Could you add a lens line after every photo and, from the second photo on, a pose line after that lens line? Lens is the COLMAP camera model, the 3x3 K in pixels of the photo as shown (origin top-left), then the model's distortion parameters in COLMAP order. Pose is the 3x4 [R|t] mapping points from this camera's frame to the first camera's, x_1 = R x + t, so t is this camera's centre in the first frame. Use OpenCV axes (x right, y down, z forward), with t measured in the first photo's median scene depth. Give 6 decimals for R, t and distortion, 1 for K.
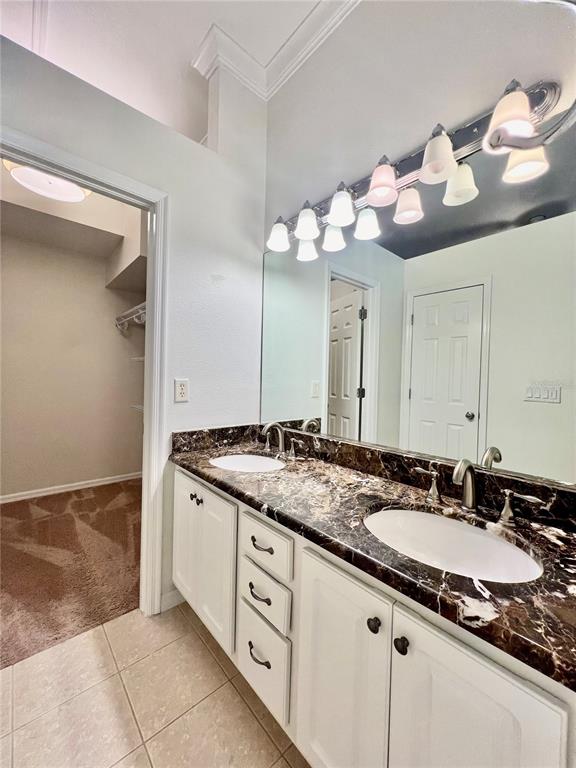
lens RADIAL K [[307.2, 0, 285.7], [0, 307.2, 382.9], [0, 0, 1]] dist [-0.000645, -0.000929]
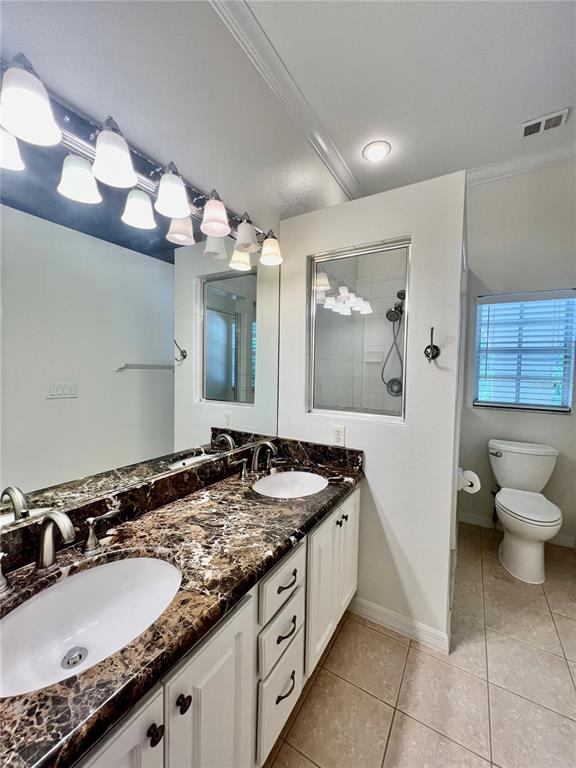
lens RADIAL K [[307.2, 0, 285.9], [0, 307.2, 381.7], [0, 0, 1]] dist [-0.000645, -0.000929]
pose [[-0.293891, -0.070186, 0.953259, -0.827218], [-0.003379, 0.997371, 0.072392, -0.159356], [-0.955833, 0.018054, -0.293355, 1.088733]]
